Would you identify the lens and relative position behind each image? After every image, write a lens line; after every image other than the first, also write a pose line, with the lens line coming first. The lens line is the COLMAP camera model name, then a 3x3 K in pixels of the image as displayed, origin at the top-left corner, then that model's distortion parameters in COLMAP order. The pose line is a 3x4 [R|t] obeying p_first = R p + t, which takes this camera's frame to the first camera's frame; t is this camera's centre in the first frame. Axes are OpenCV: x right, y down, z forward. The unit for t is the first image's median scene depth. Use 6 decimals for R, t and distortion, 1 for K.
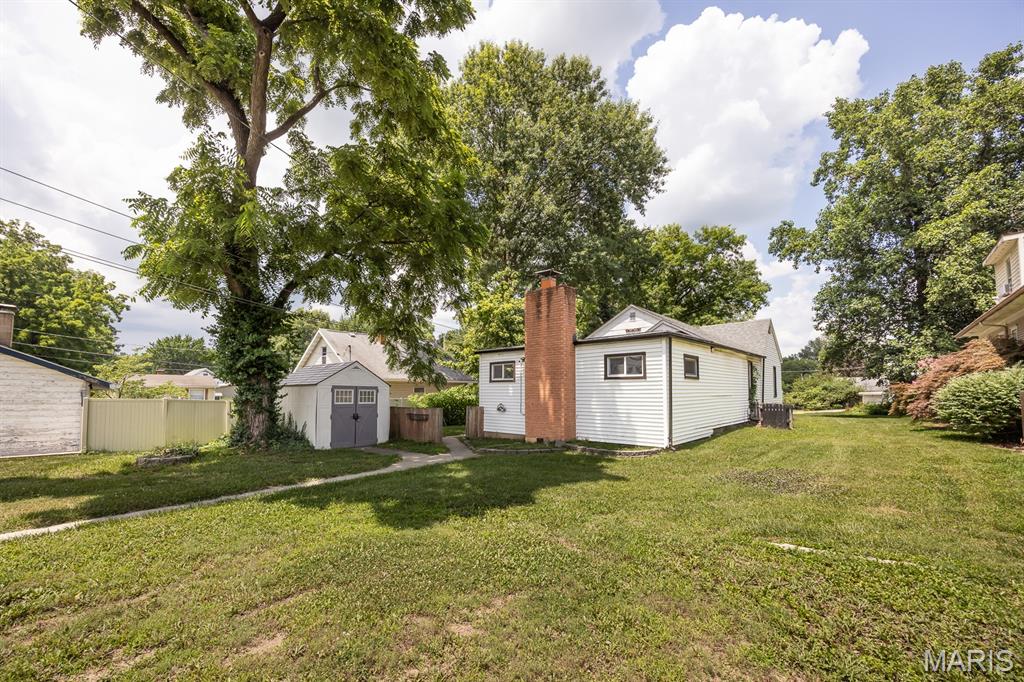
lens RADIAL K [[414.6, 0, 485.4], [0, 414.6, 370.8], [0, 0, 1]] dist [-0.013525, 0.000238]
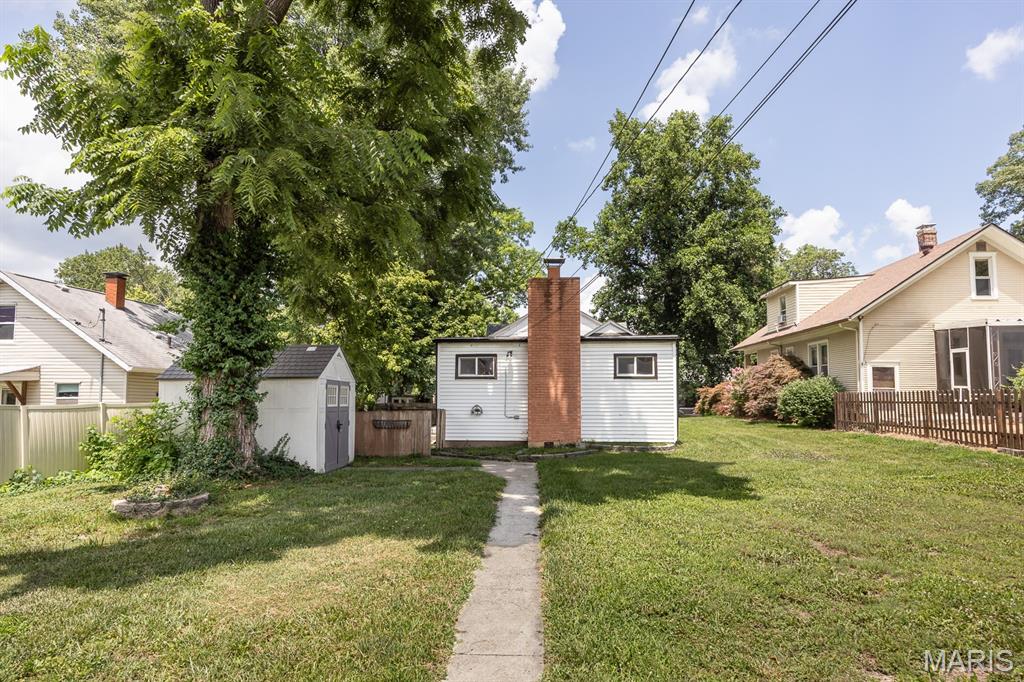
lens RADIAL K [[597.9, 0, 516.5], [0, 597.9, 350.0], [0, 0, 1]] dist [0.006598, 0.000490]
pose [[0.760006, 0.052651, 0.647779, -0.774400], [-0.036207, 0.998595, -0.038686, 0.015140], [-0.648906, 0.005947, 0.760845, 0.054249]]
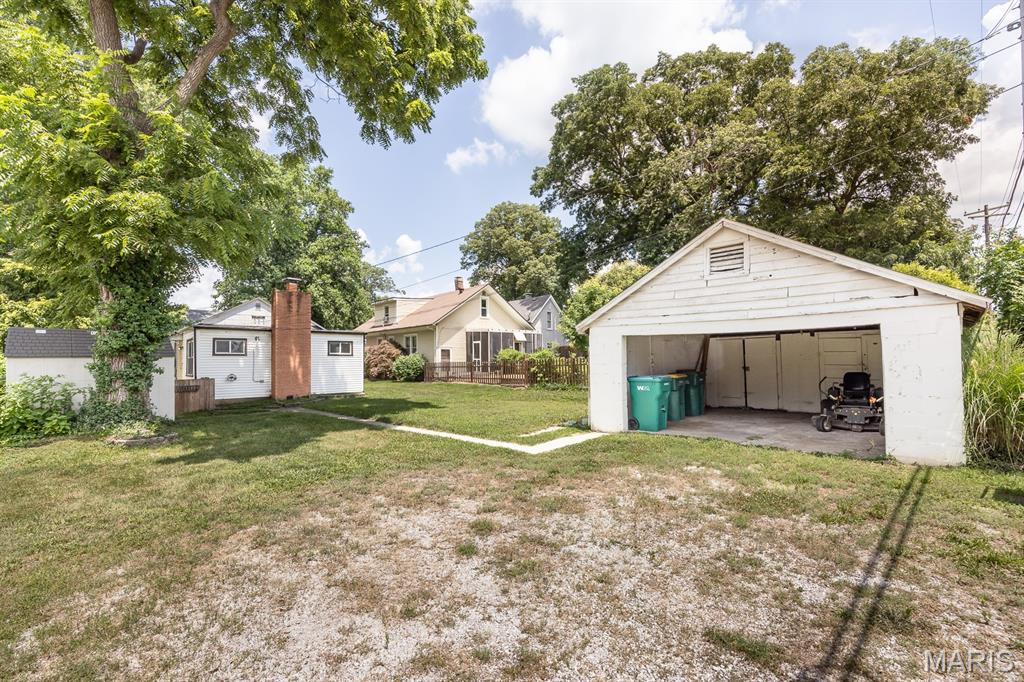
lens RADIAL K [[453.8, 0, 516.0], [0, 453.8, 343.5], [0, 0, 1]] dist [0.000700, 0.000060]
pose [[0.047362, 0.043138, 0.997946, -1.392782], [-0.039483, 0.998367, -0.041282, 0.016588], [-0.998097, -0.037447, 0.048988, 0.153394]]
